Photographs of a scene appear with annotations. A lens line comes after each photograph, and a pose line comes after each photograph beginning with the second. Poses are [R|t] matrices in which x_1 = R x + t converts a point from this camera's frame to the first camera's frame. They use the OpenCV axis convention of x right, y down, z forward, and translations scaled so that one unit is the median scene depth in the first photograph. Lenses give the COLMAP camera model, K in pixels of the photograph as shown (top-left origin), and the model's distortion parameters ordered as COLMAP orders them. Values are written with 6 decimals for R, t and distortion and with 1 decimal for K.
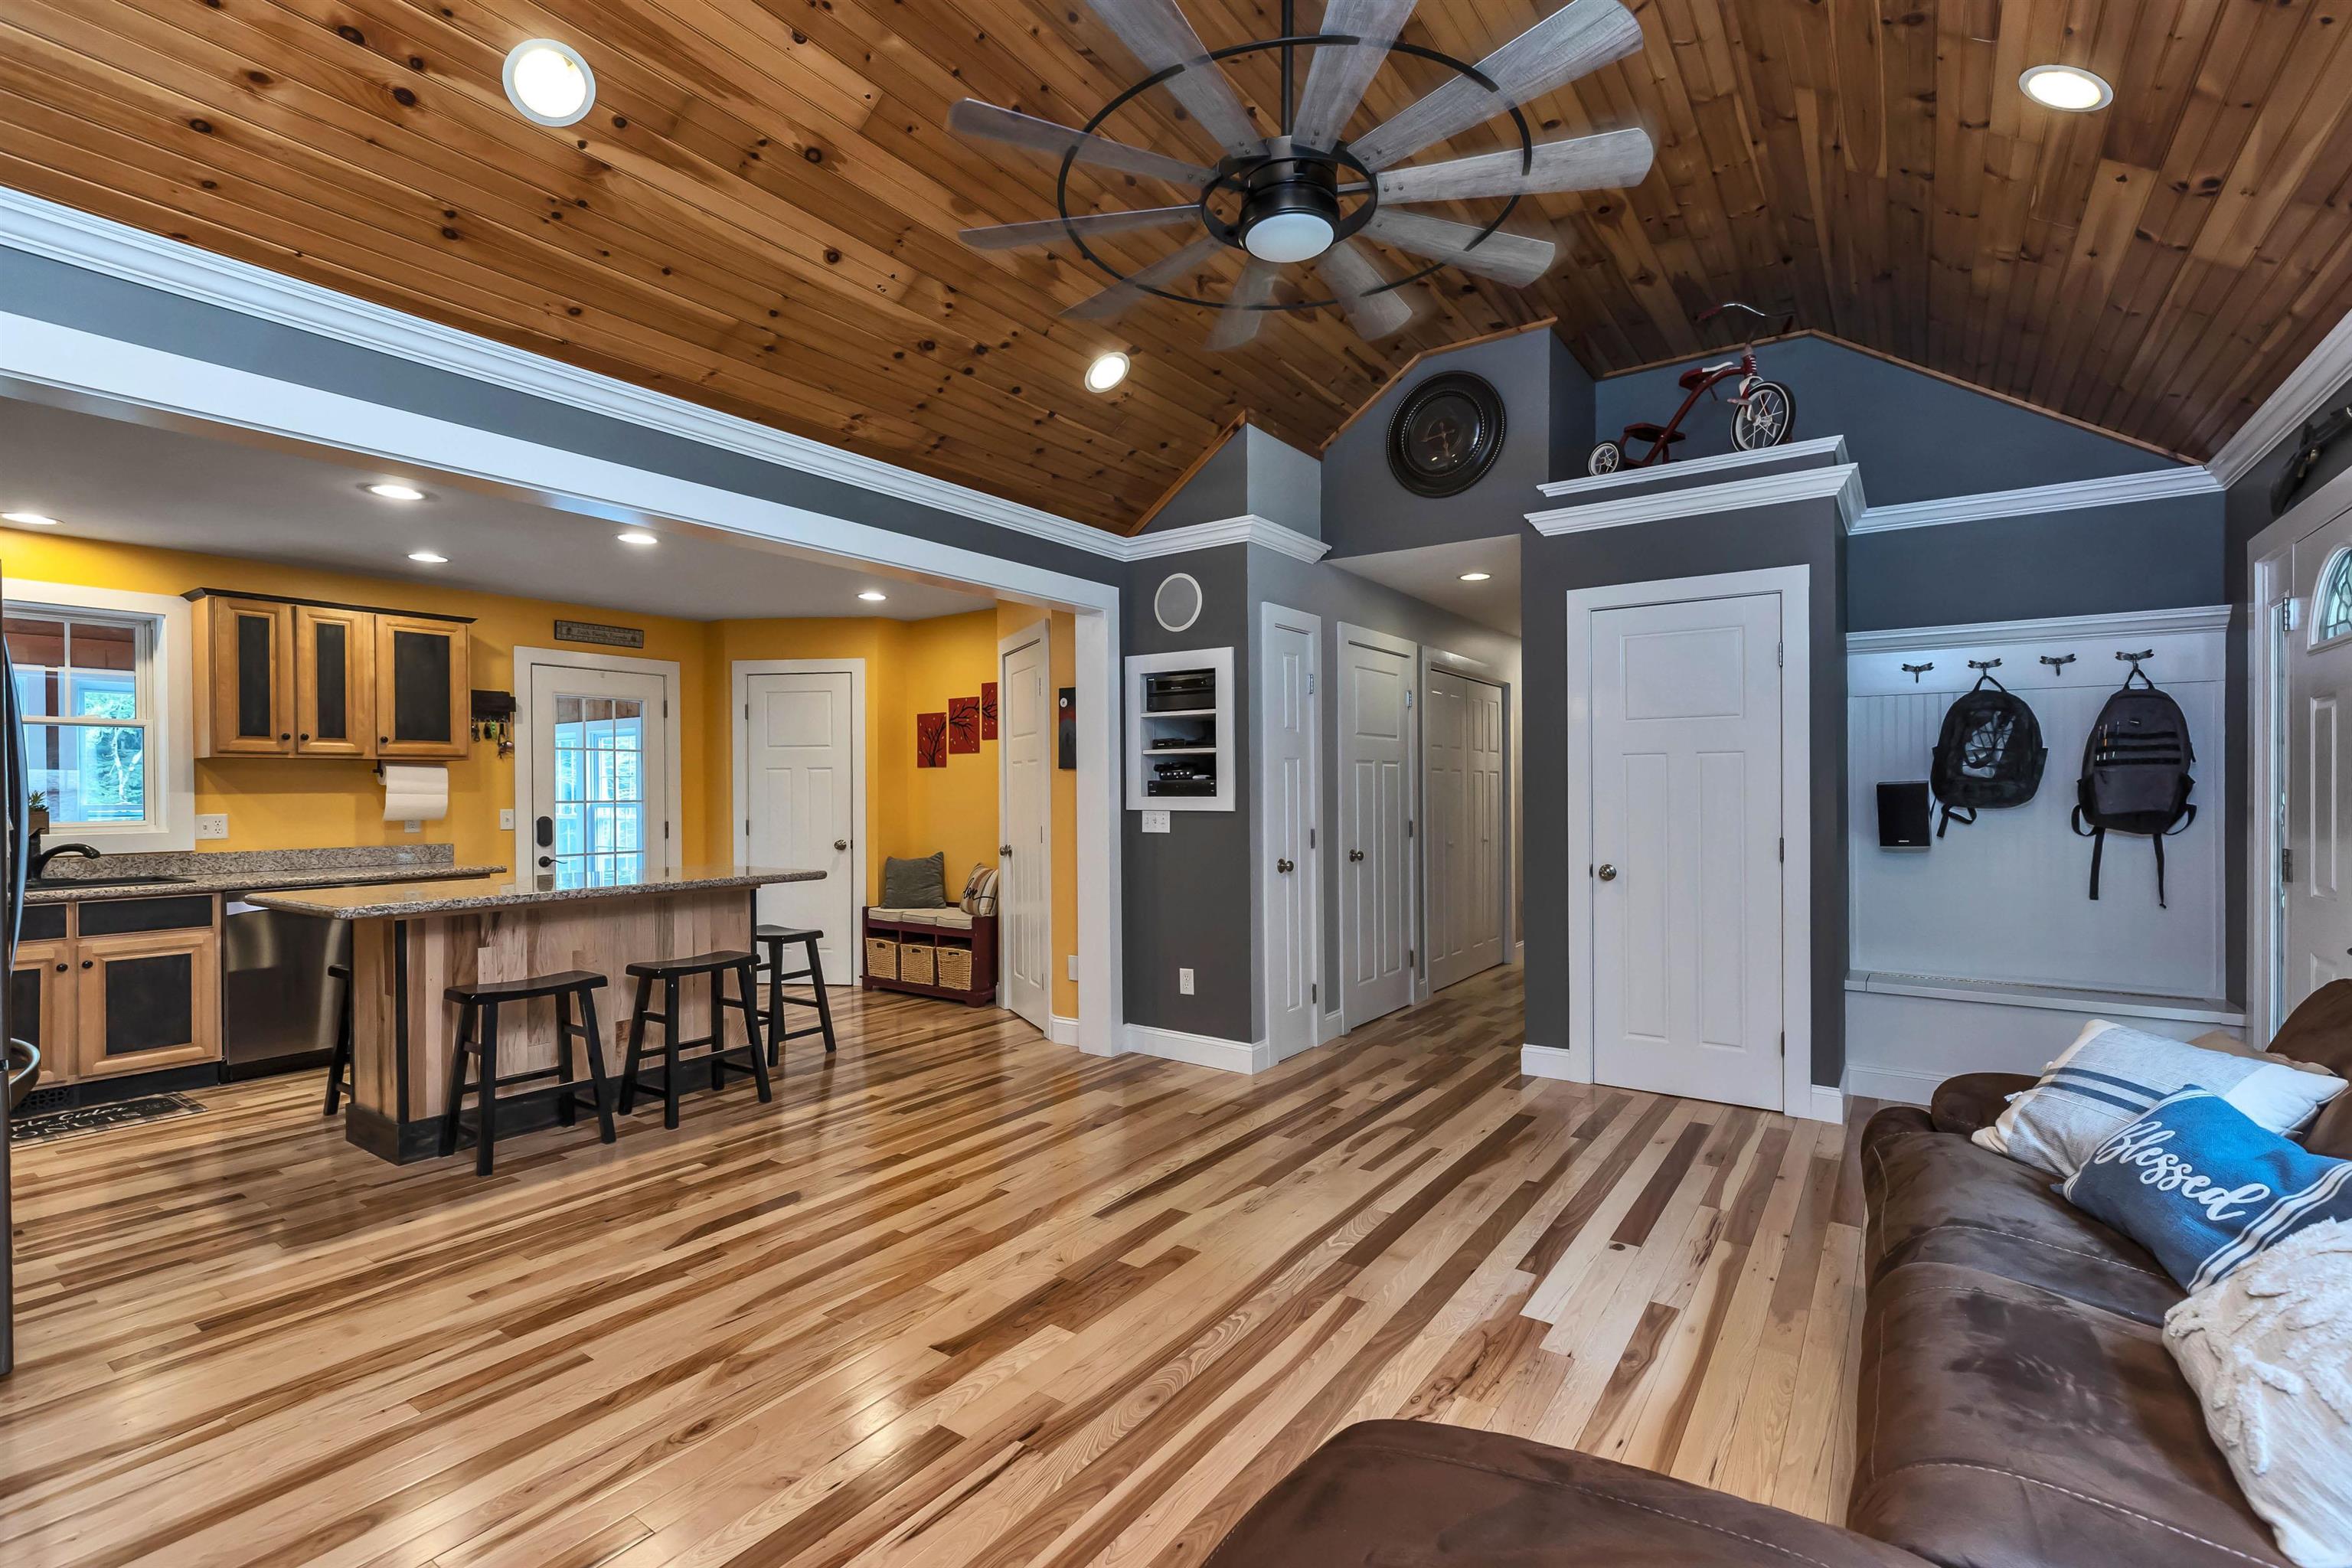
lens RADIAL K [[1063.6, 0, 1182.0], [0, 1063.6, 788.3], [0, 0, 1]] dist [0.001687, -0.000389]
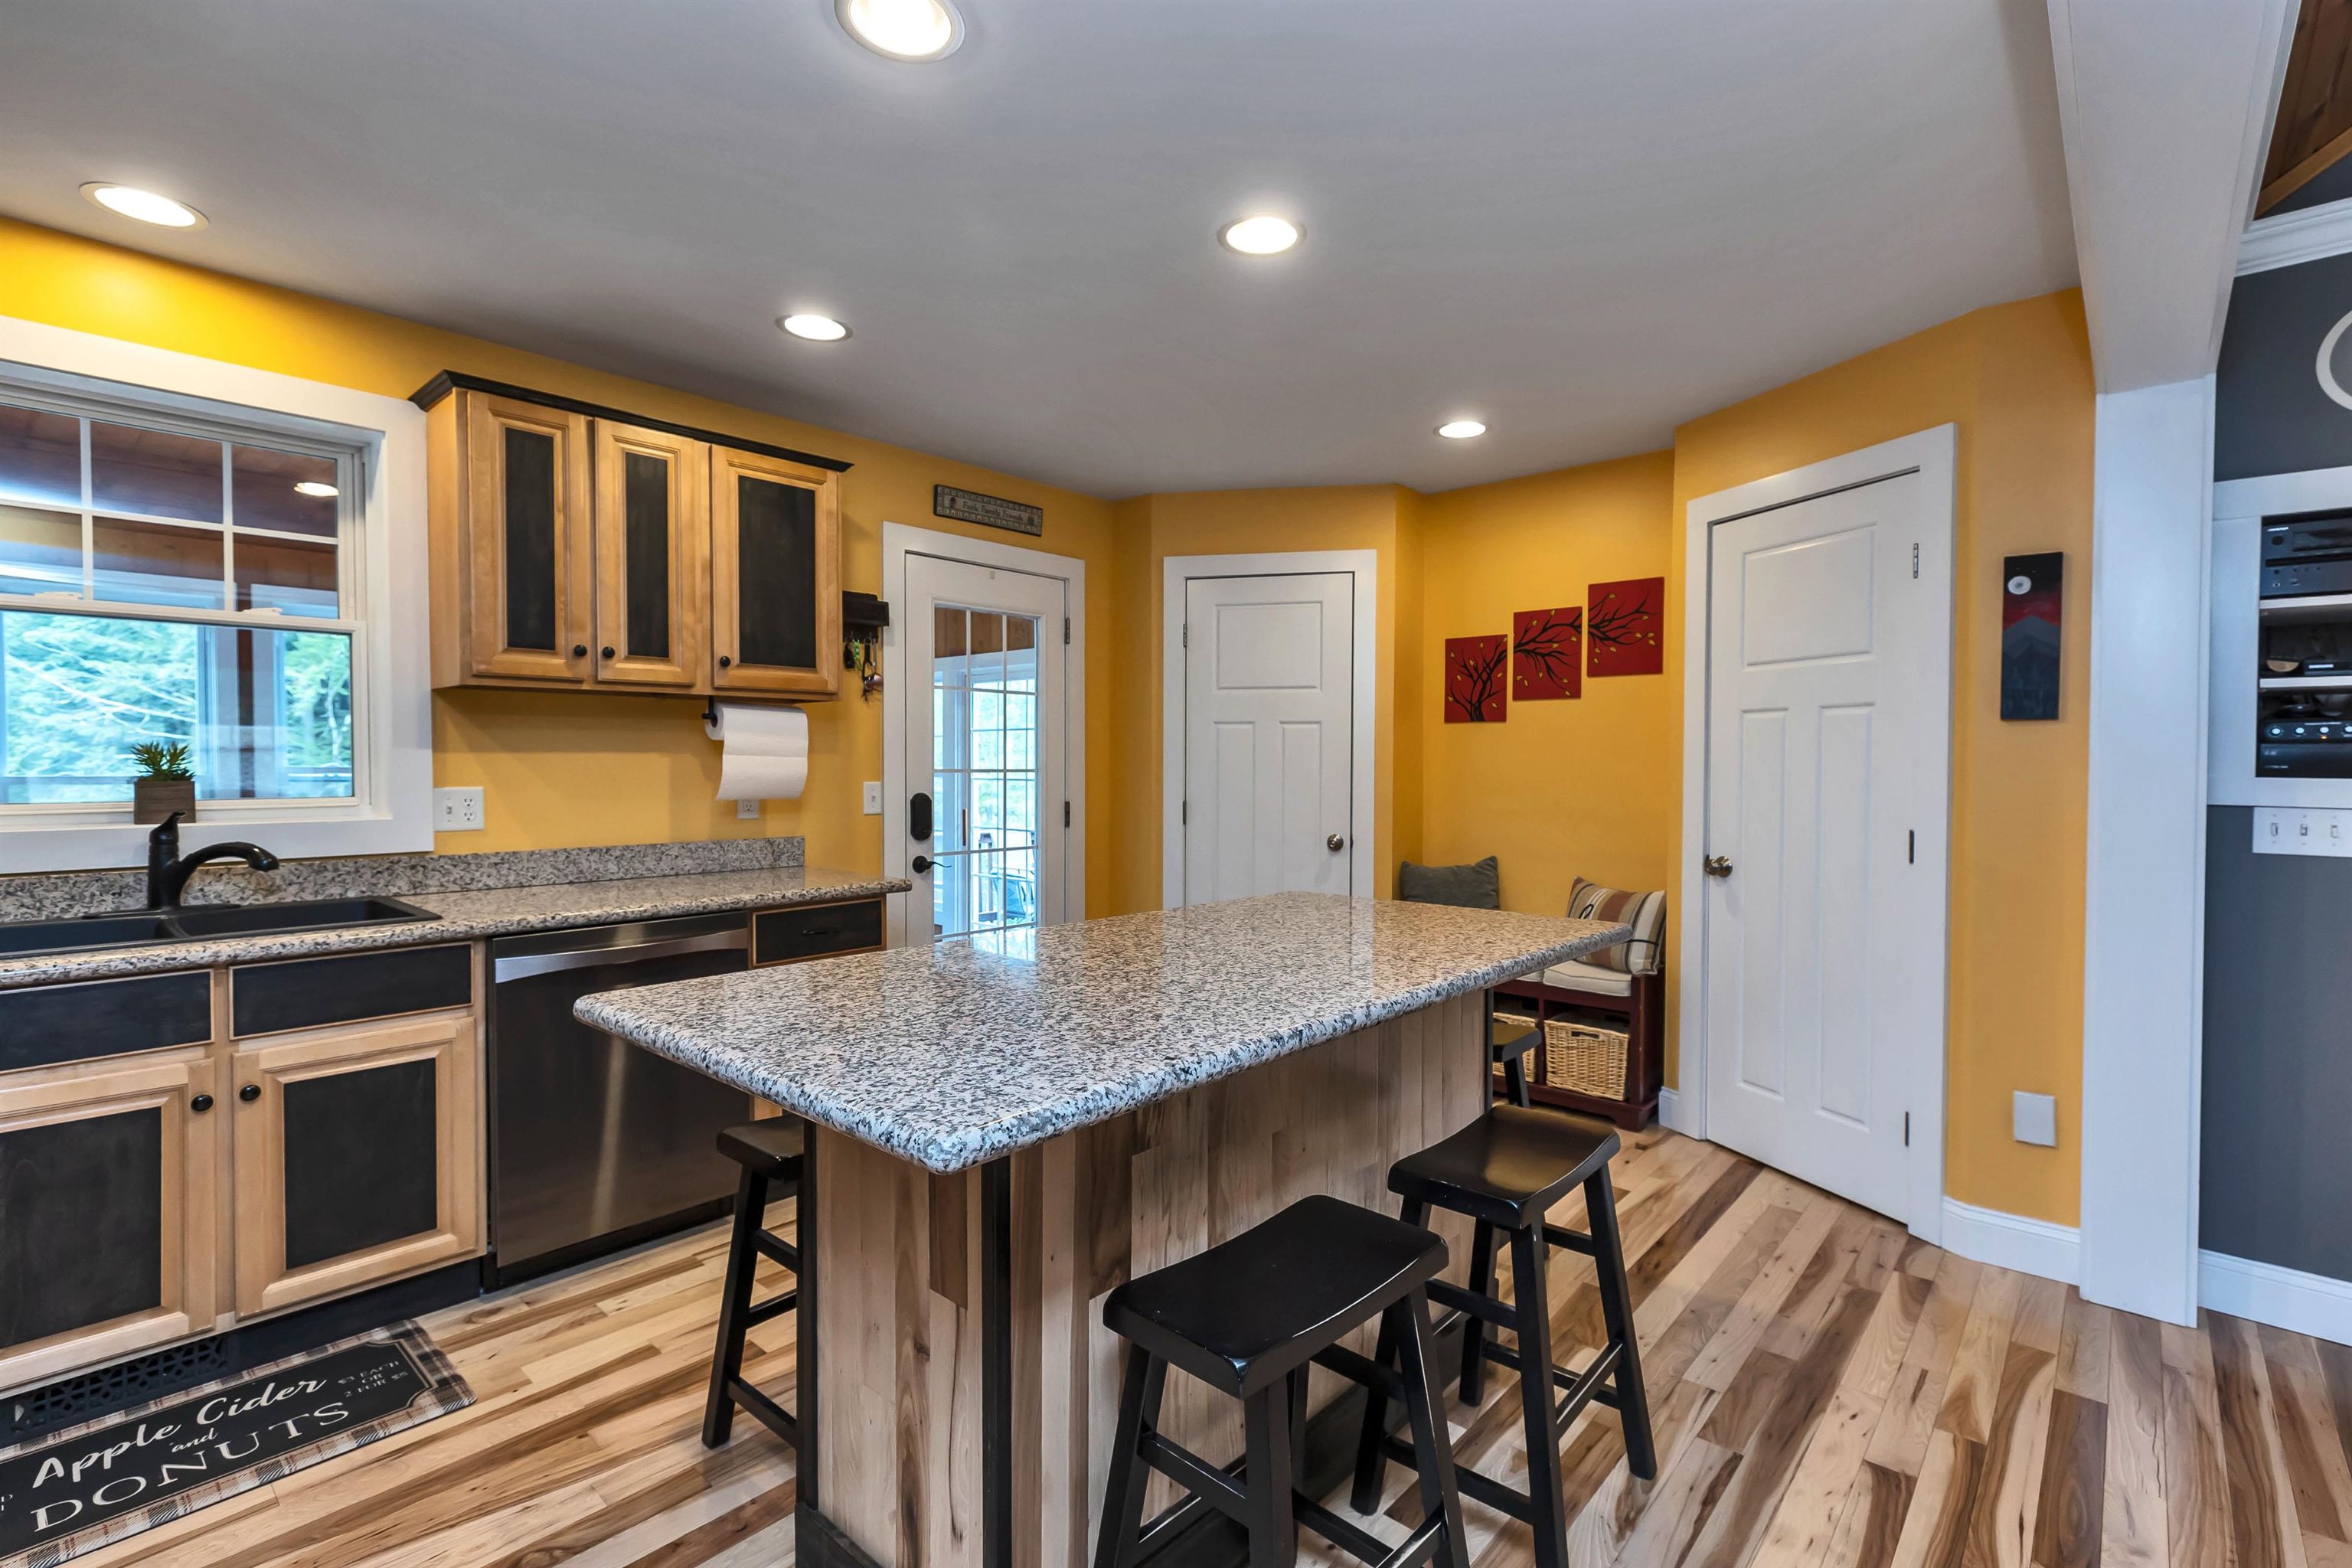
lens RADIAL K [[1063.6, 0, 1171.1], [0, 1063.6, 778.5], [0, 0, 1]] dist [0.001687, -0.000389]
pose [[0.992848, 0.012650, -0.118717, -0.450452], [-0.010383, 0.999752, 0.019693, 0.004063], [0.118936, -0.018319, 0.992733, 0.464028]]
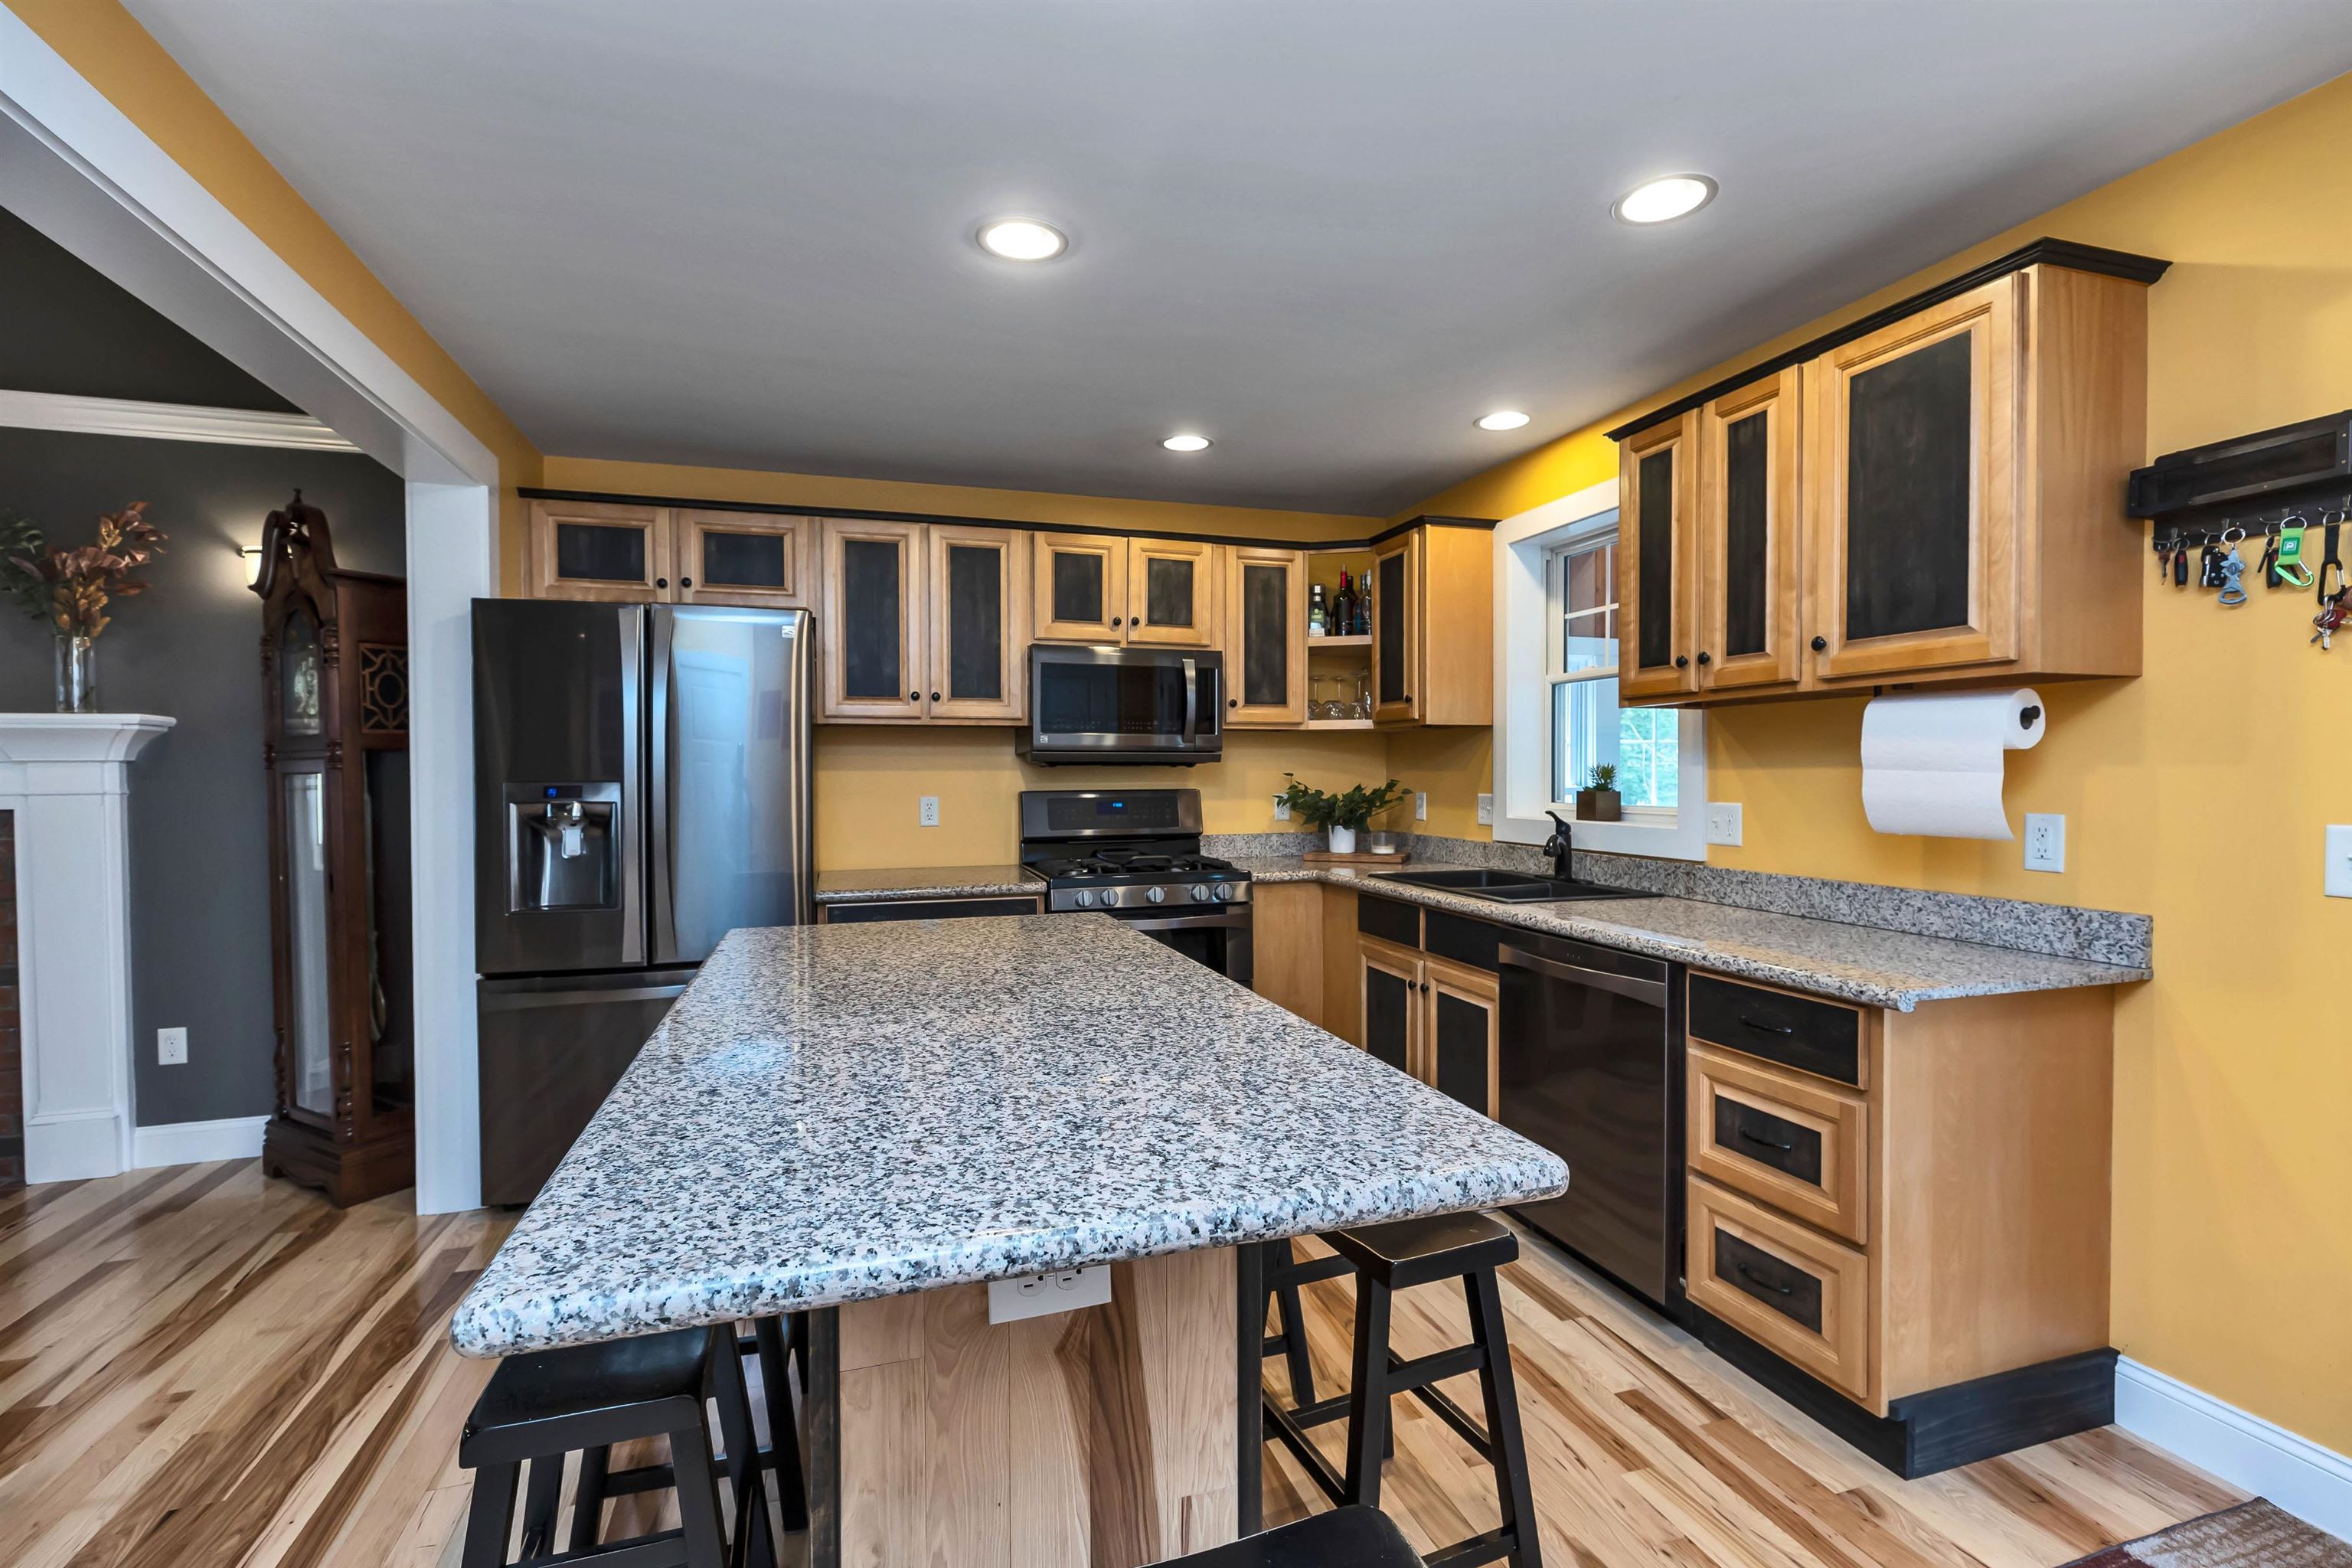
lens RADIAL K [[1063.6, 0, 1167.8], [0, 1063.6, 784.3], [0, 0, 1]] dist [0.001687, -0.000389]
pose [[-0.609055, 0.019968, -0.792877, -0.251845], [0.009274, 0.999794, 0.018055, 0.000684], [0.793074, 0.003643, -0.609114, 1.088296]]
